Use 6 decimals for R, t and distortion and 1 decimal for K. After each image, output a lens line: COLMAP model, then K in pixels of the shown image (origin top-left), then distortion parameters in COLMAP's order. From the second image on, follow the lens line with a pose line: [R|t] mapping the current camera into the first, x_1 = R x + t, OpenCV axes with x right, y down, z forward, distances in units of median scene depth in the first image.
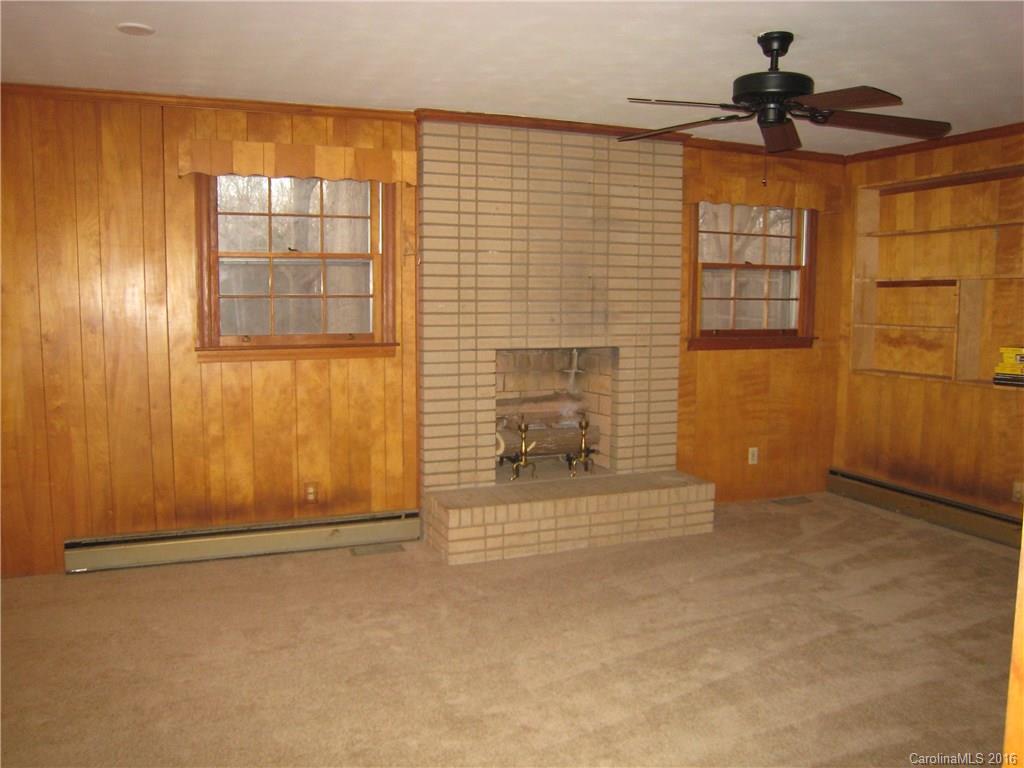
lens RADIAL K [[828.3, 0, 509.2], [0, 828.3, 378.3], [0, 0, 1]] dist [-0.068782, 0.014828]
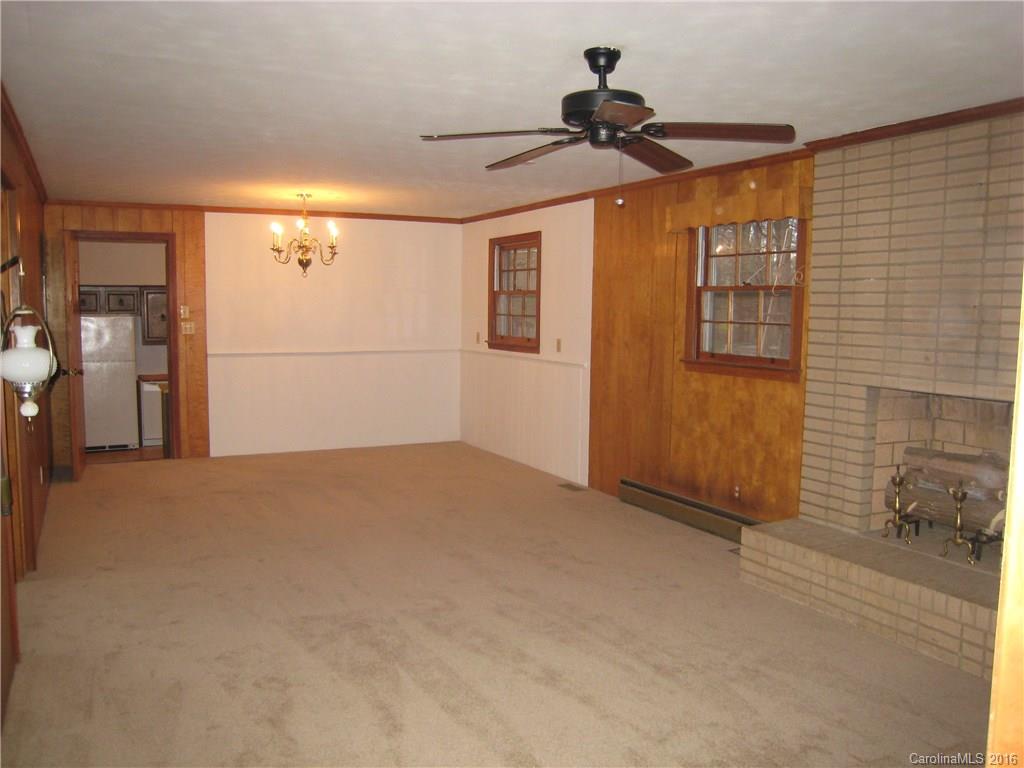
lens RADIAL K [[828.3, 0, 508.8], [0, 828.3, 386.3], [0, 0, 1]] dist [-0.068782, 0.014828]
pose [[0.105708, 0.093010, -0.990038, 0.812600], [-0.108790, 0.990722, 0.081459, -0.063797], [0.988428, 0.099095, 0.114845, 0.496842]]
